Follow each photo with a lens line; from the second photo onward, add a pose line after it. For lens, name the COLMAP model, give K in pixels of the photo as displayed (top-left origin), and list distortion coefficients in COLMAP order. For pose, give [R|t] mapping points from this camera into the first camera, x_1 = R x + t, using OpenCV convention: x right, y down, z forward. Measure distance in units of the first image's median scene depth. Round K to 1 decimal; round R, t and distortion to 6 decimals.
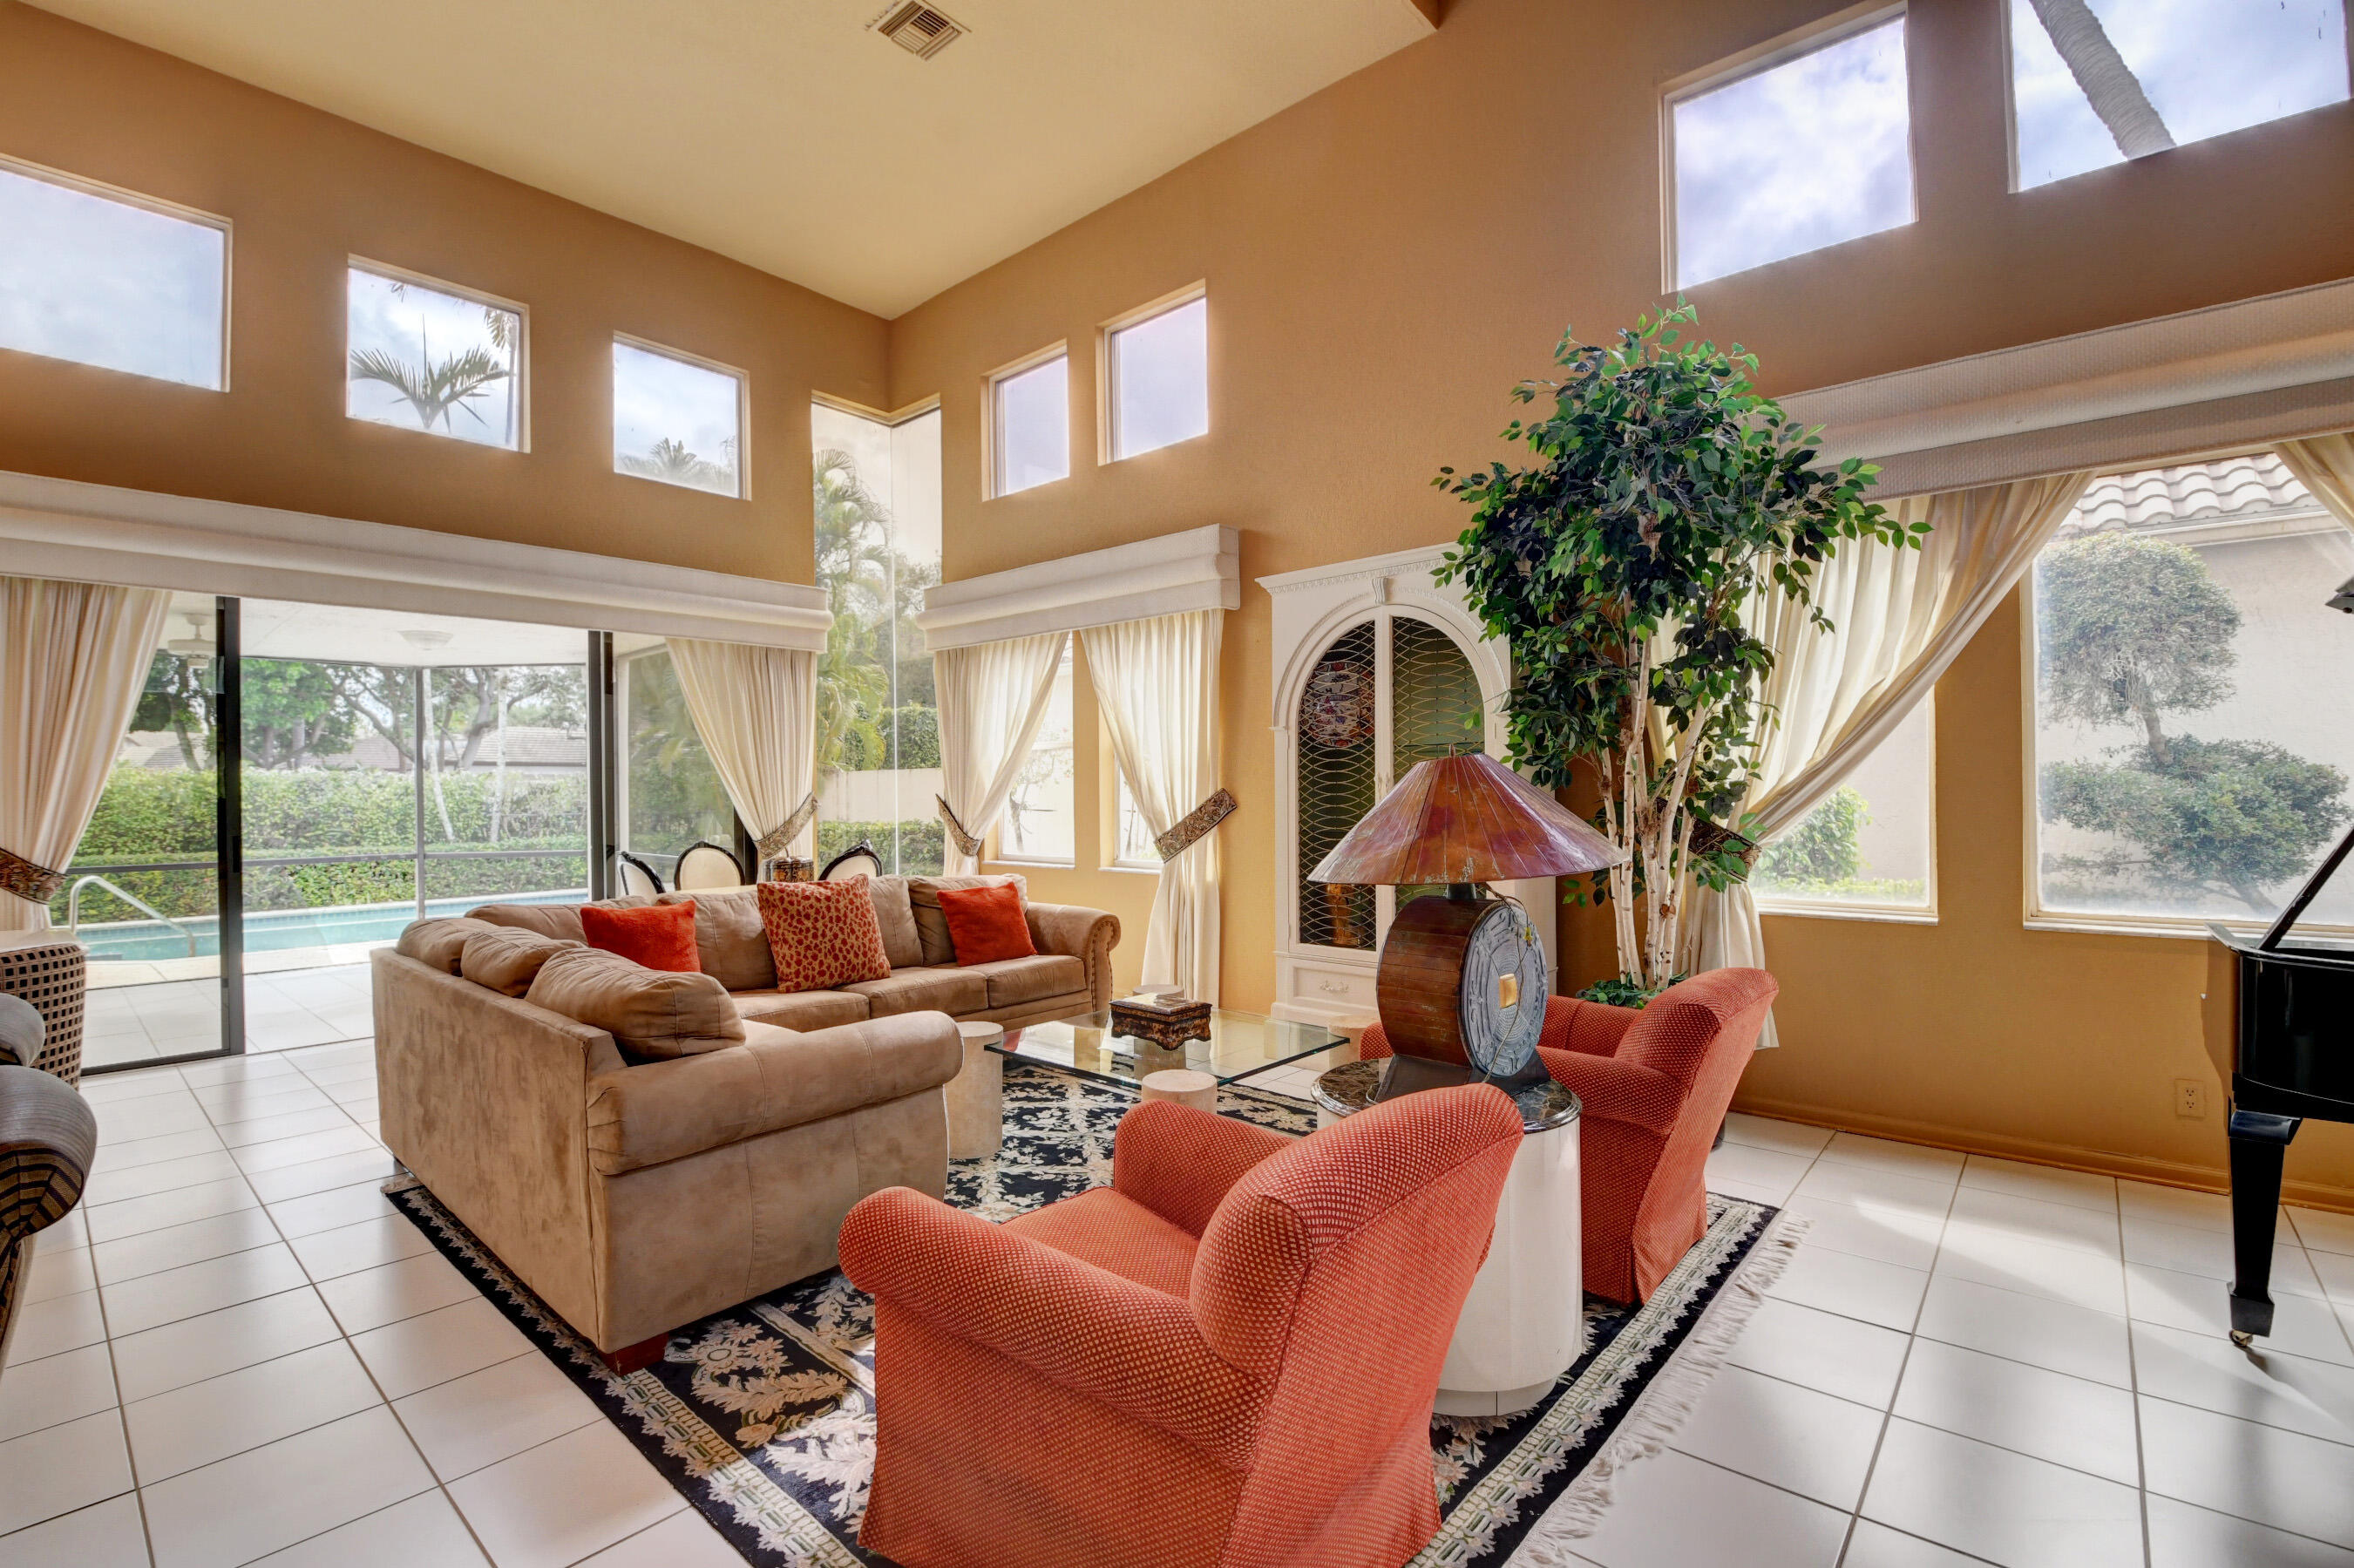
lens RADIAL K [[1034.2, 0, 1177.0], [0, 1034.2, 784.0], [0, 0, 1]] dist [0.011593, -0.023879]
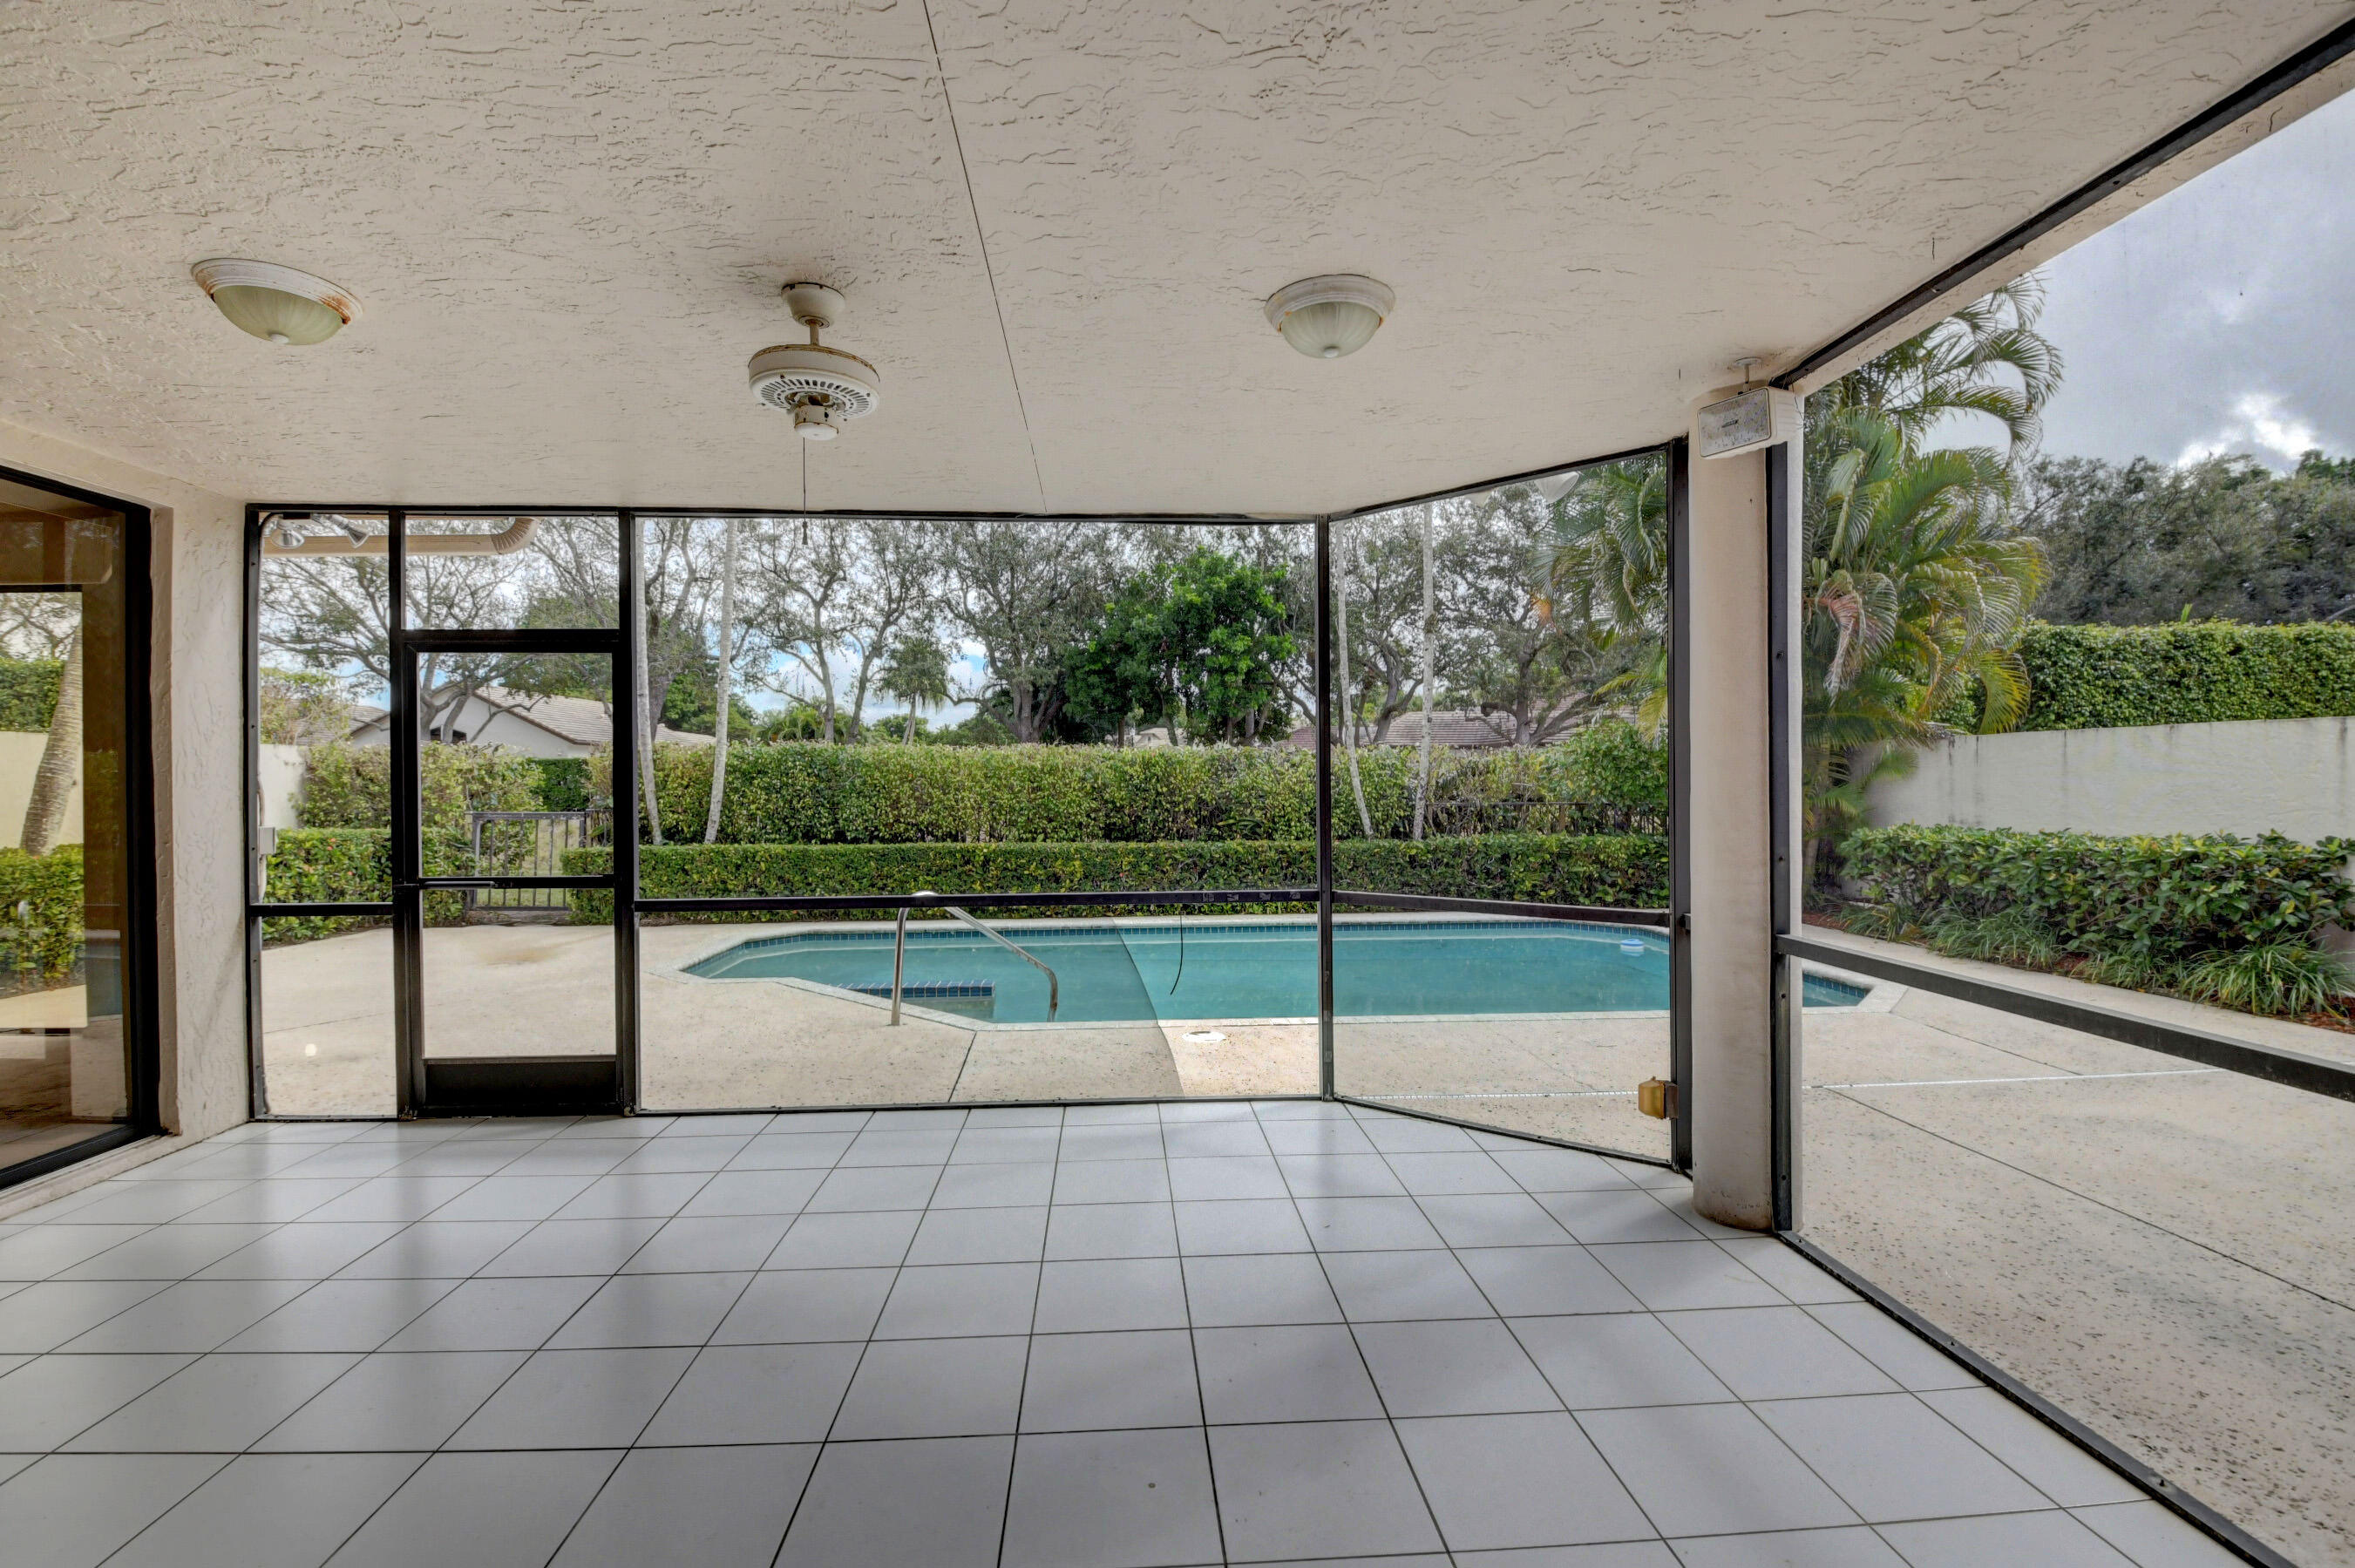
lens RADIAL K [[1028.6, 0, 1164.0], [0, 1028.6, 783.0], [0, 0, 1]] dist [0.025870, -0.030875]
pose [[0.694123, 0.006406, -0.719828, -0.804999], [0.003689, 0.999916, 0.012456, 0.017155], [0.719847, -0.011302, 0.694041, 1.126985]]
